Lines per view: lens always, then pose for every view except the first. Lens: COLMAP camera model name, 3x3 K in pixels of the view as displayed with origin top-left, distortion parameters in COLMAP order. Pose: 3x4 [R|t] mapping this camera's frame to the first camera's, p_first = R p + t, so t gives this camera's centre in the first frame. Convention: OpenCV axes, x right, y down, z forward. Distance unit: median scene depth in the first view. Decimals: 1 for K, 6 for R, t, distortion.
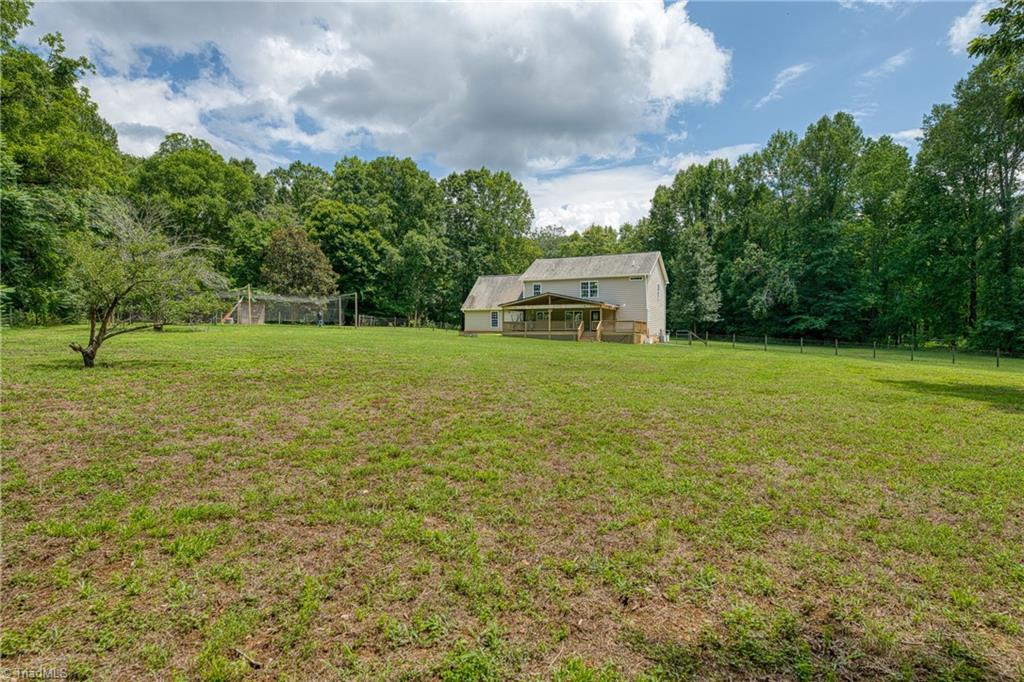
lens RADIAL K [[559.3, 0, 512.5], [0, 559.3, 338.9], [0, 0, 1]] dist [-0.004085, -0.000715]
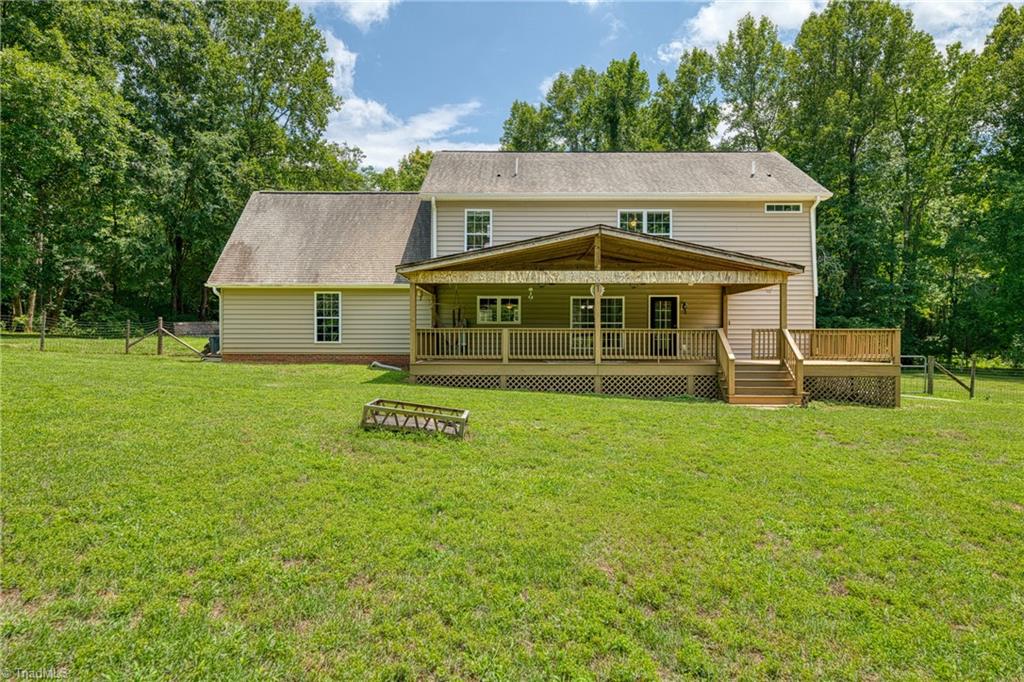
lens RADIAL K [[674.8, 0, 510.9], [0, 674.8, 340.7], [0, 0, 1]] dist [0.008574, 0.002166]
pose [[0.904727, -0.003033, 0.425982, -0.085241], [0.003123, 0.999995, 0.000487, -0.018398], [-0.425981, 0.000890, 0.904732, 0.510225]]
